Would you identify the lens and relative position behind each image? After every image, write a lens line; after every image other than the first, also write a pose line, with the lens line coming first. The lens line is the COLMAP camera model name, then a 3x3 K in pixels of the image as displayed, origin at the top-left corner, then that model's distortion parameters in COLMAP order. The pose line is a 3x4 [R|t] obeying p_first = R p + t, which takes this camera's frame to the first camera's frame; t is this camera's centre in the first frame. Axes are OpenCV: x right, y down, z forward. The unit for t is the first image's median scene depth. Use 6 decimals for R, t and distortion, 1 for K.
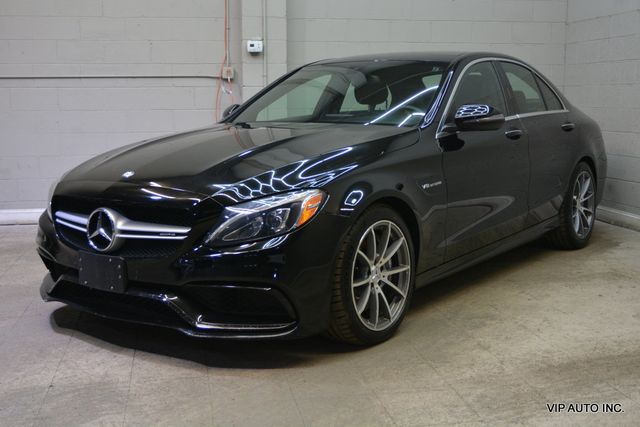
lens RADIAL K [[793.5, 0, 320.0], [0, 793.5, 213.5], [0, 0, 1]] dist [-0.012572, 0.012625]
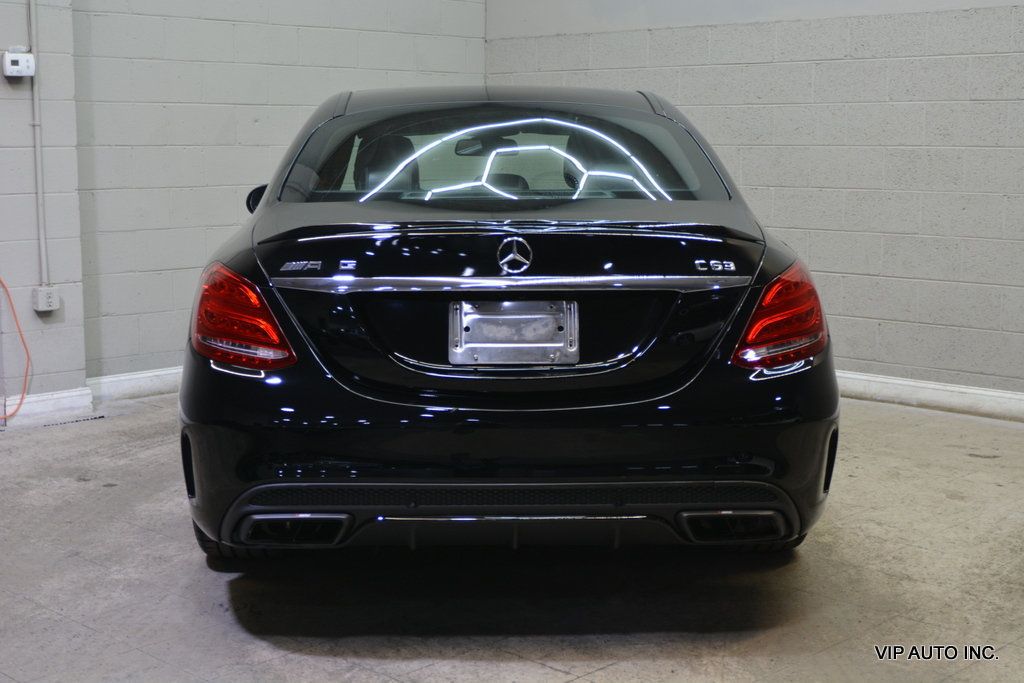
lens RADIAL K [[1438.3, 0, 512.0], [0, 1438.3, 341.5], [0, 0, 1]] dist [-0.016137, -0.050619]
pose [[0.810770, -0.076964, 0.580283, -0.542229], [0.079831, 0.996595, 0.020640, -0.054883], [-0.579895, 0.029590, 0.814154, 0.178509]]
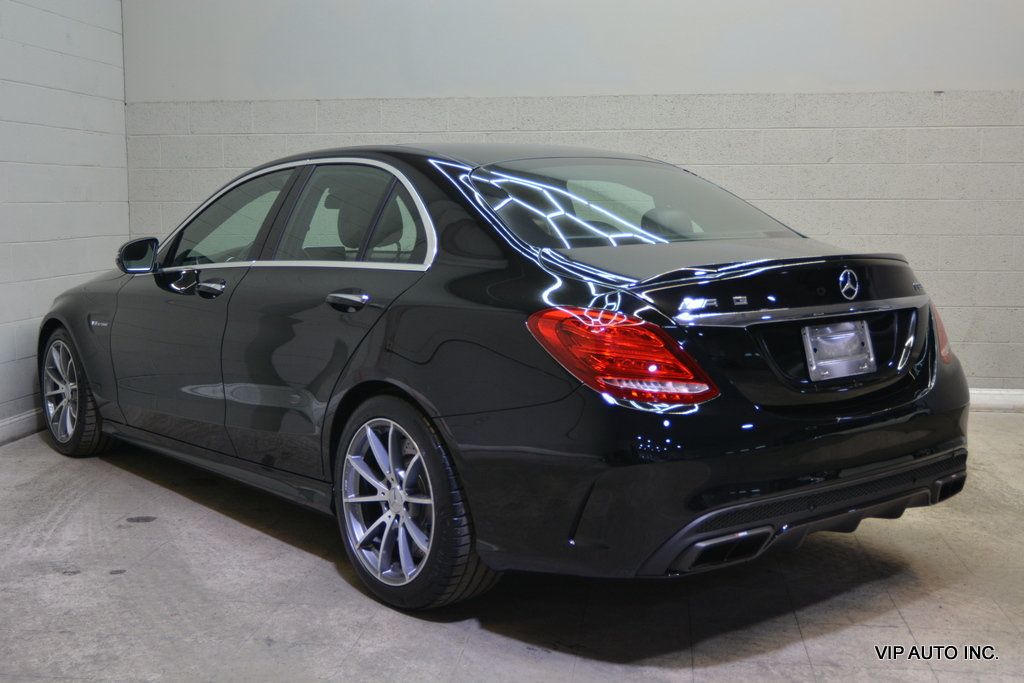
lens RADIAL K [[1177.9, 0, 512.0], [0, 1177.9, 341.5], [0, 0, 1]] dist [-0.013756, 0.004288]
pose [[0.297593, -0.109606, 0.948380, -0.845659], [0.139365, 0.987734, 0.070422, -0.126664], [-0.944466, 0.111214, 0.309218, 0.739732]]
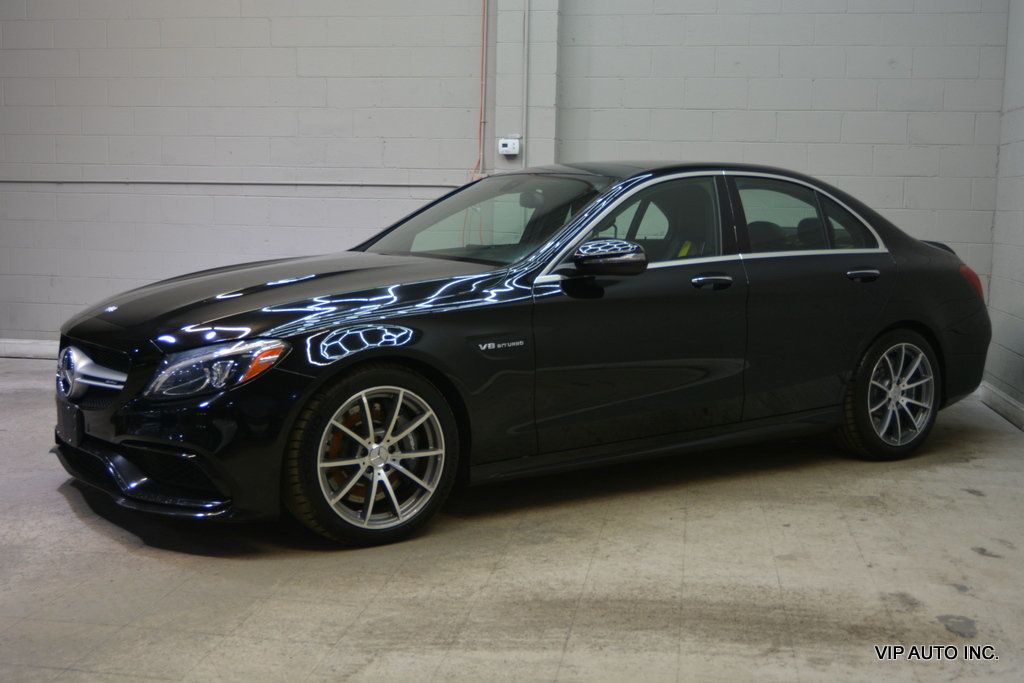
lens RADIAL K [[1177.9, 0, 512.0], [0, 1177.9, 341.5], [0, 0, 1]] dist [-0.013756, 0.004288]
pose [[0.943470, 0.061456, -0.325712, 0.432504], [-0.071276, 0.997289, -0.018290, -0.017093], [0.323705, 0.040472, 0.945292, -0.032554]]
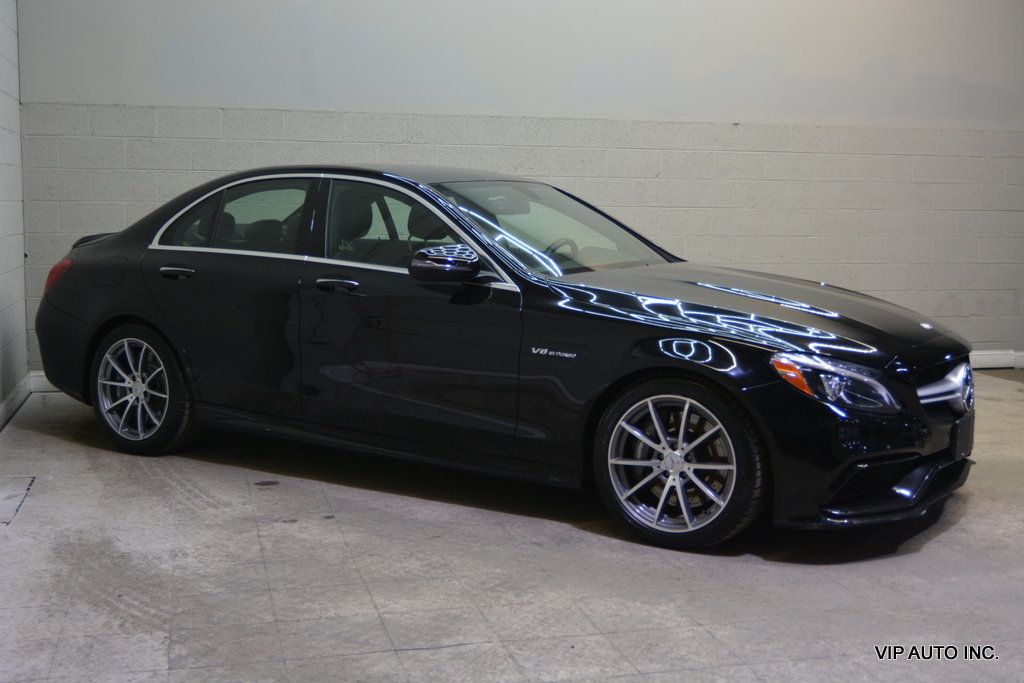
lens RADIAL K [[1199.0, 0, 512.0], [0, 1199.0, 341.5], [0, 0, 1]] dist [-0.009732, -0.002661]
pose [[-0.081876, -0.111482, 0.990388, -1.156171], [0.133345, 0.983564, 0.121738, -0.194600], [-0.987682, 0.142031, -0.065665, 1.175297]]
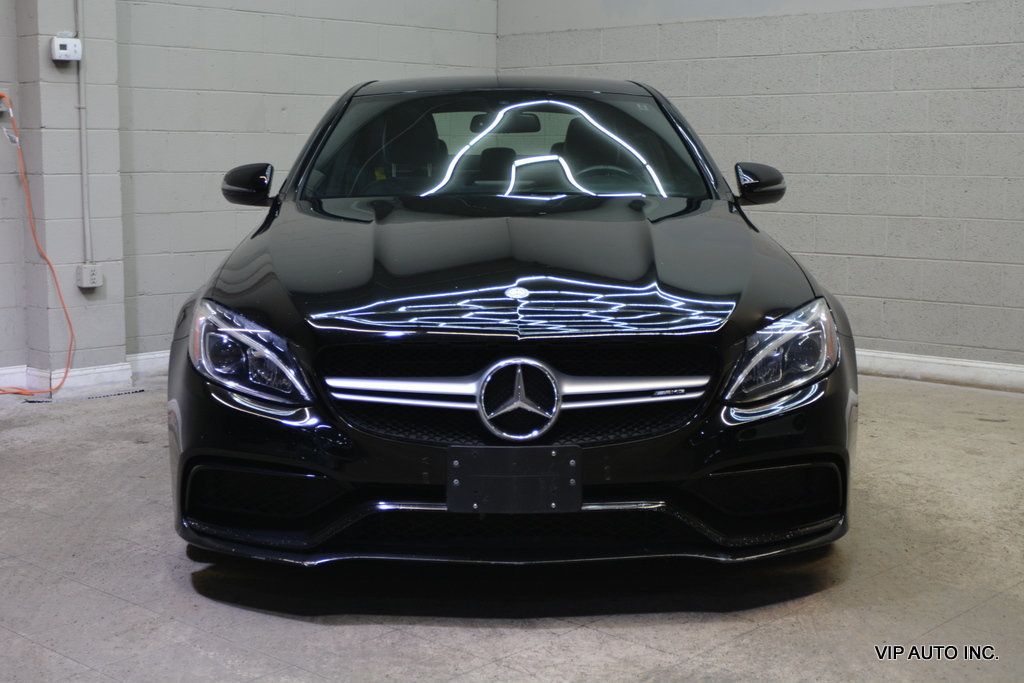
lens RADIAL K [[1424.0, 0, 512.0], [0, 1424.0, 341.5], [0, 0, 1]] dist [-0.025911, 0.012174]
pose [[0.794079, -0.072054, 0.603529, -0.626170], [0.080675, 0.996658, 0.012843, -0.022341], [-0.602437, 0.038491, 0.797237, 0.181605]]
